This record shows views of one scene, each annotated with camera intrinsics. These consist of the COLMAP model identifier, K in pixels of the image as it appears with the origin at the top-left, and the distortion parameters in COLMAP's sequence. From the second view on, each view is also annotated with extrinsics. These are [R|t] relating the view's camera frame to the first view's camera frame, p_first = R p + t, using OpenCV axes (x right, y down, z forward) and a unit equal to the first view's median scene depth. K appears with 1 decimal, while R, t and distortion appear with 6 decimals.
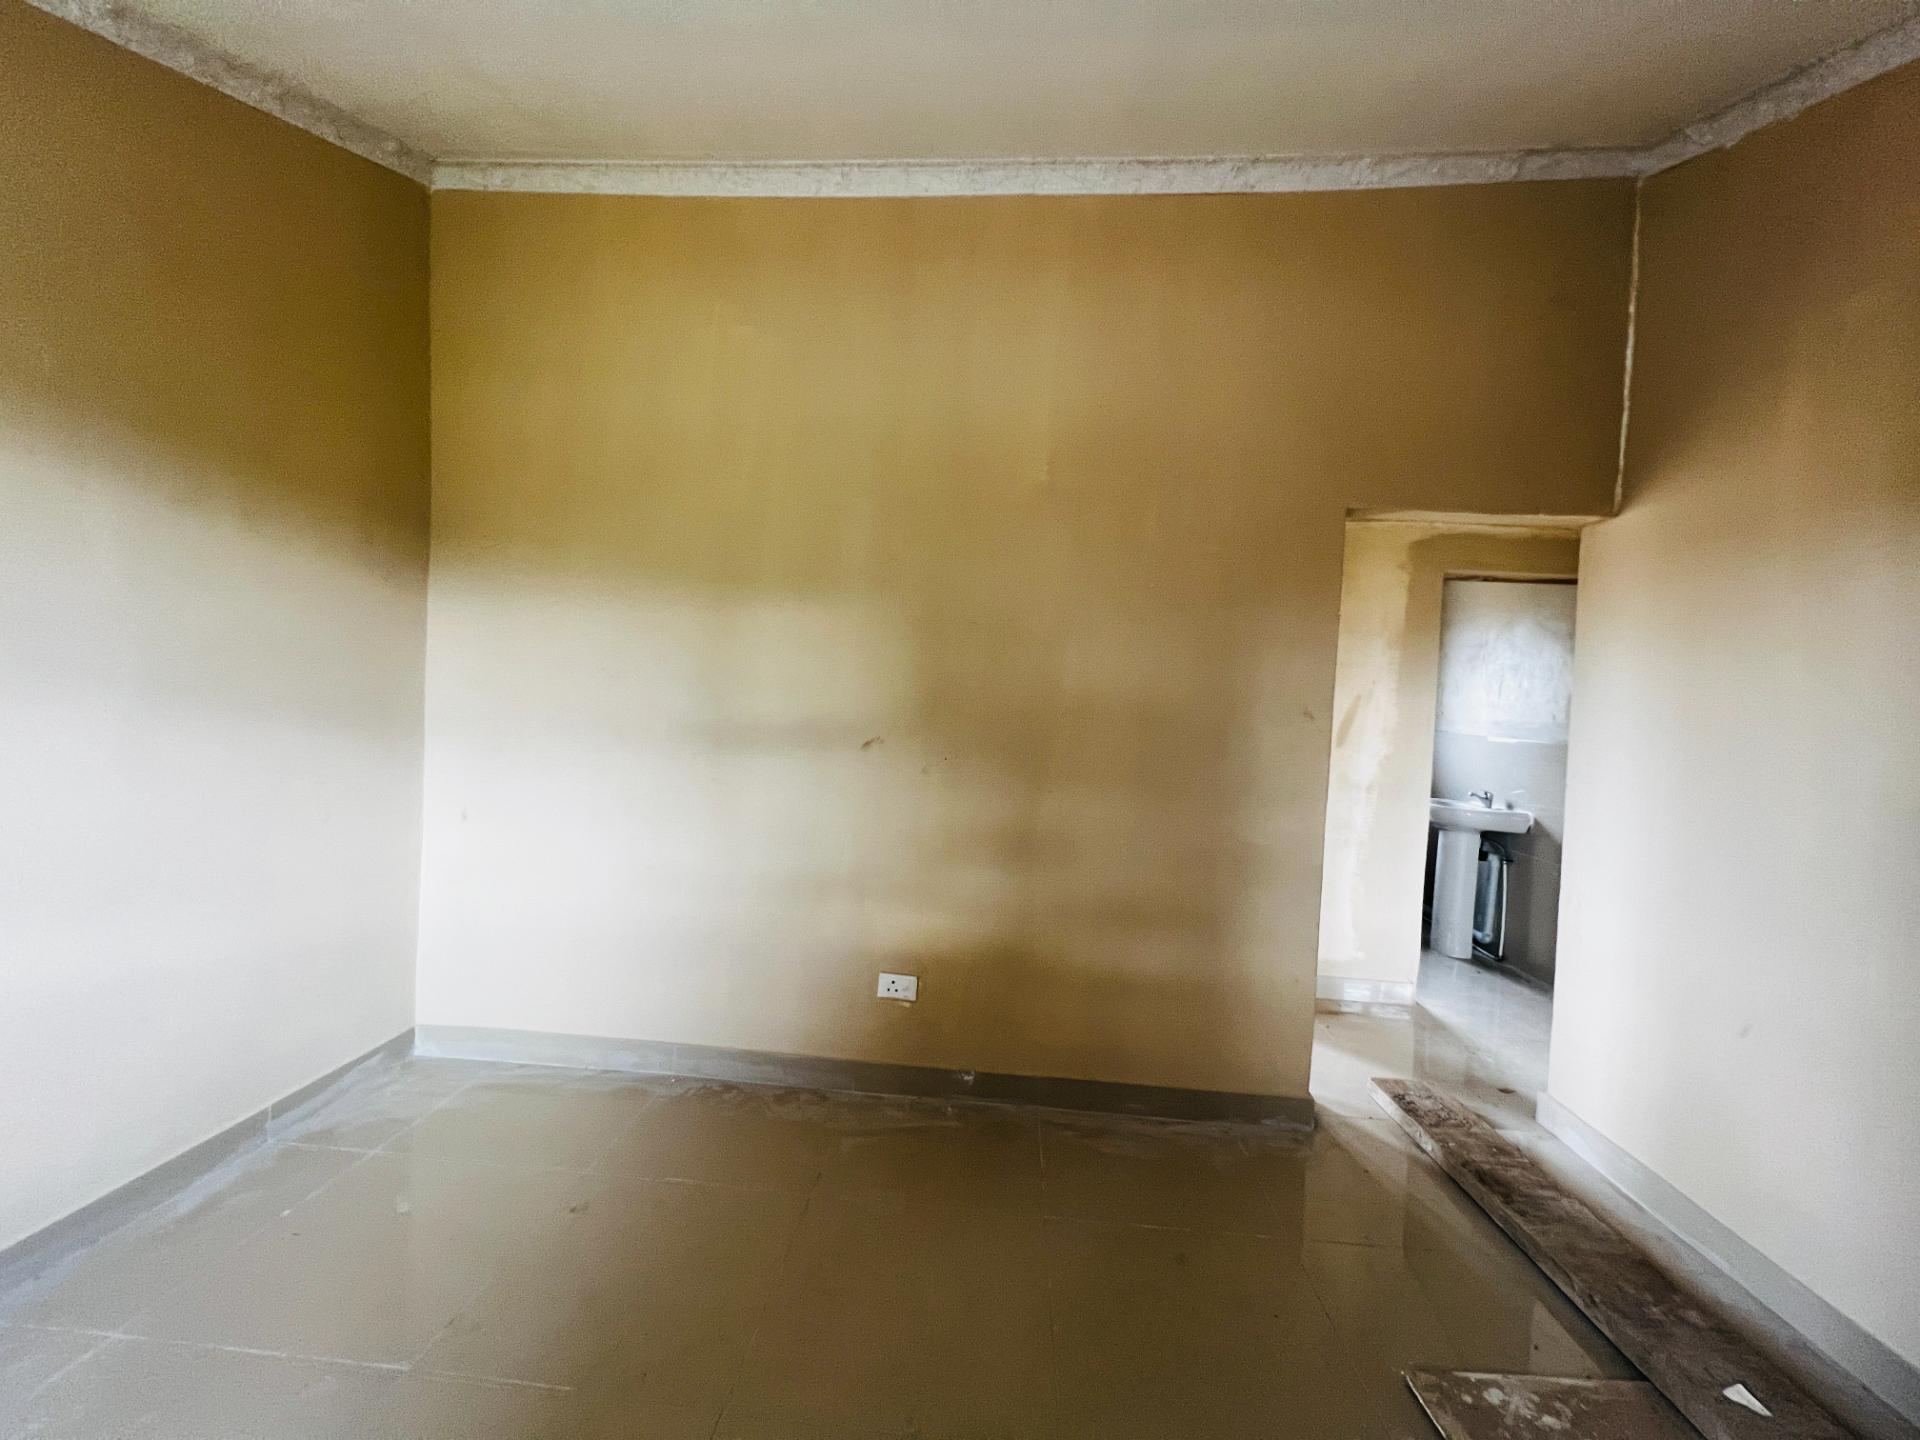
lens RADIAL K [[770.2, 0, 960.2], [0, 770.2, 721.7], [0, 0, 1]] dist [-0.002209, 0.000541]
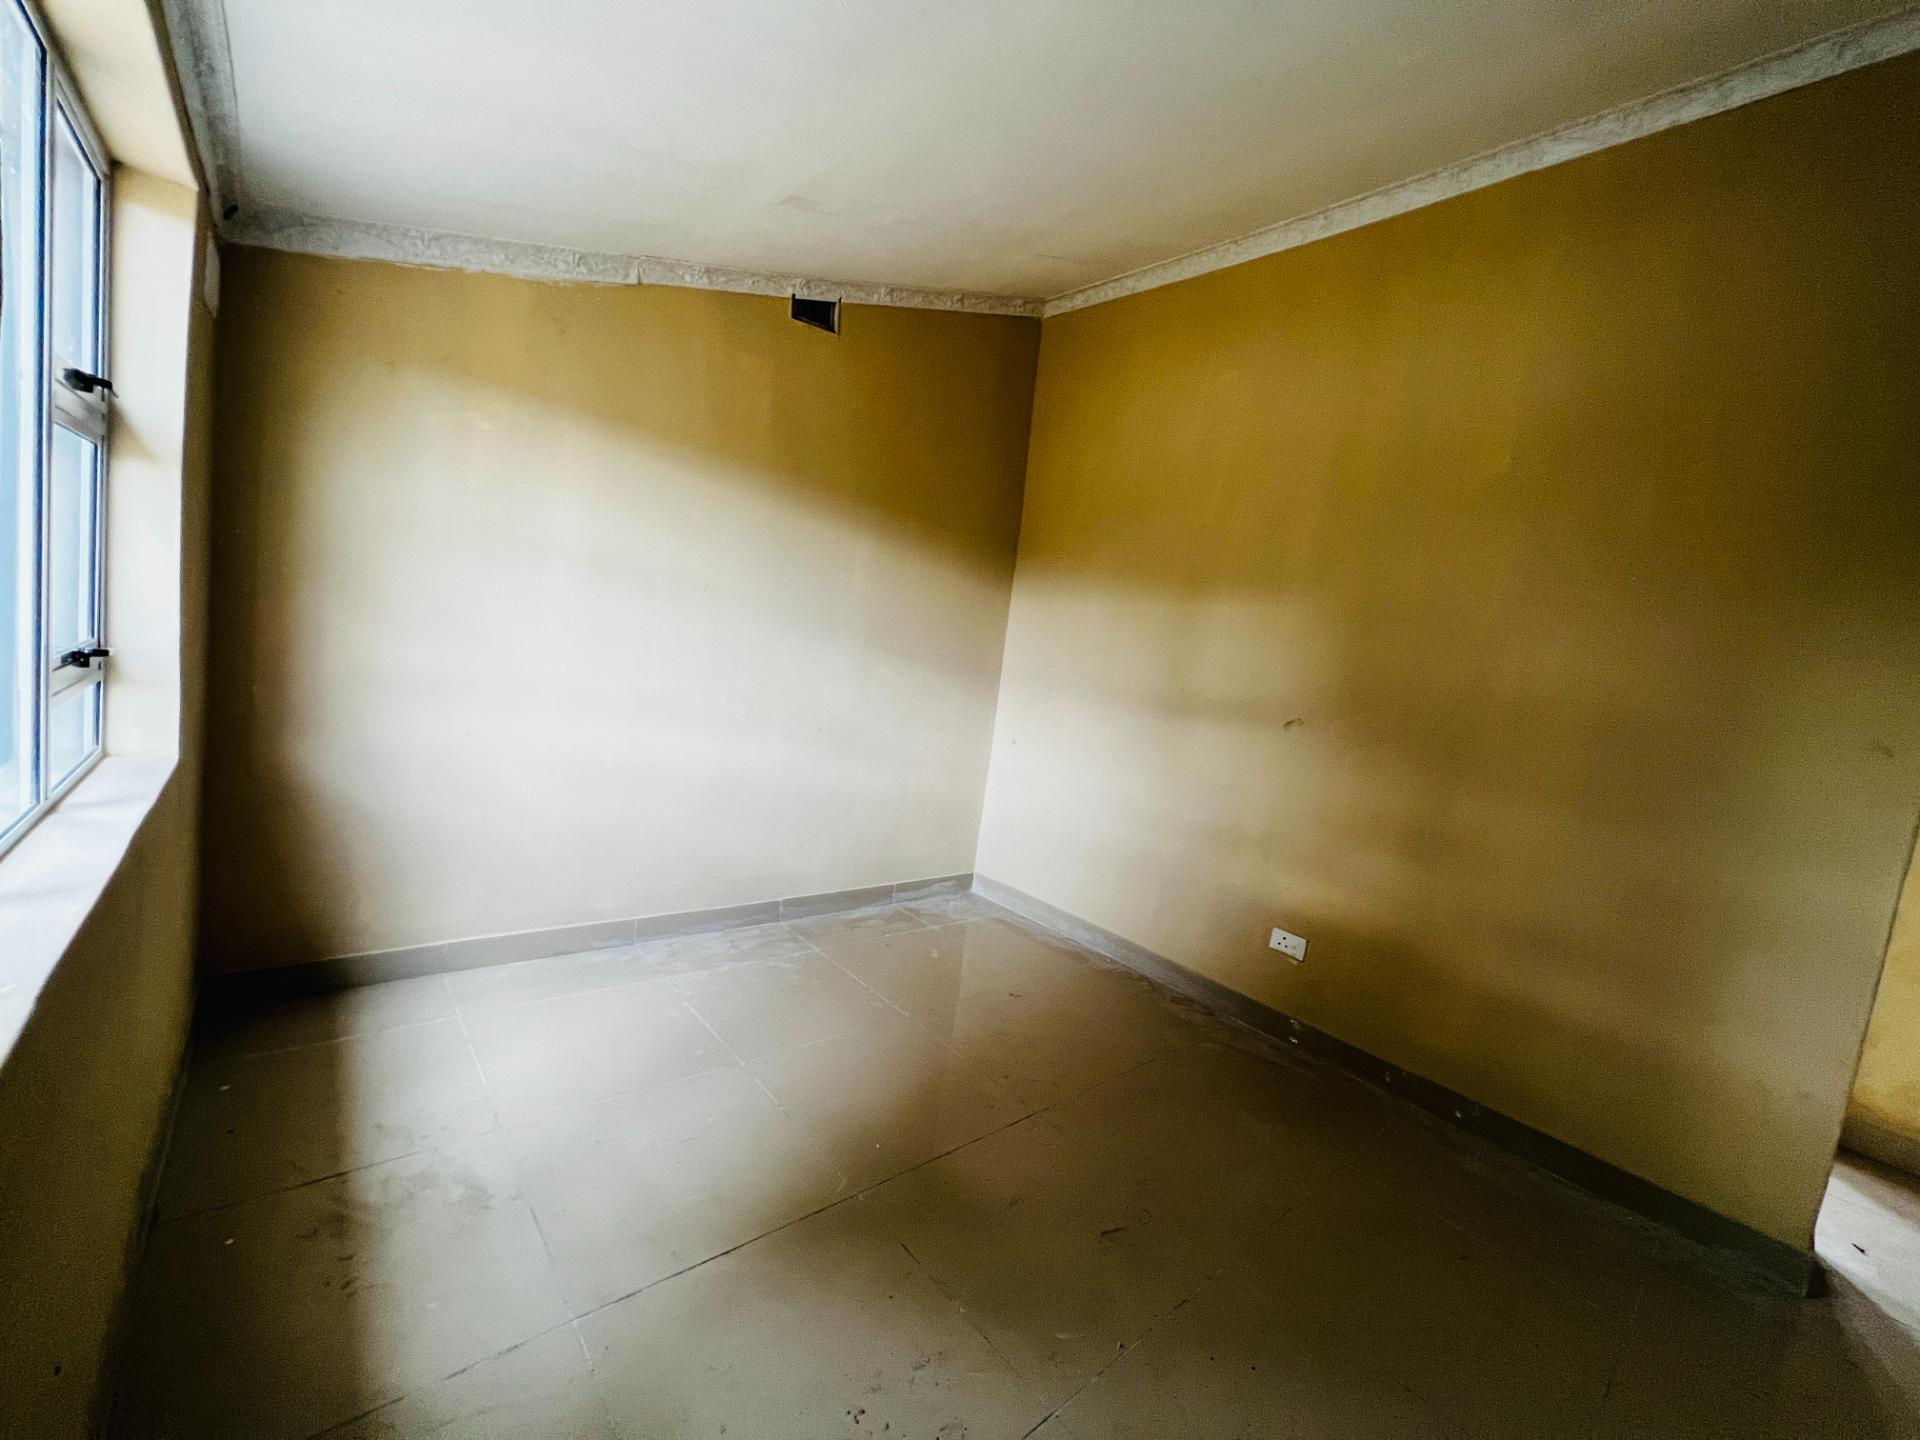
lens RADIAL K [[770.2, 0, 954.3], [0, 770.2, 724.0], [0, 0, 1]] dist [-0.002209, 0.000541]
pose [[0.705405, 0.116248, -0.699207, 0.323753], [-0.111990, 0.992348, 0.052002, 0.025404], [0.699902, 0.041622, 0.713026, -0.147640]]
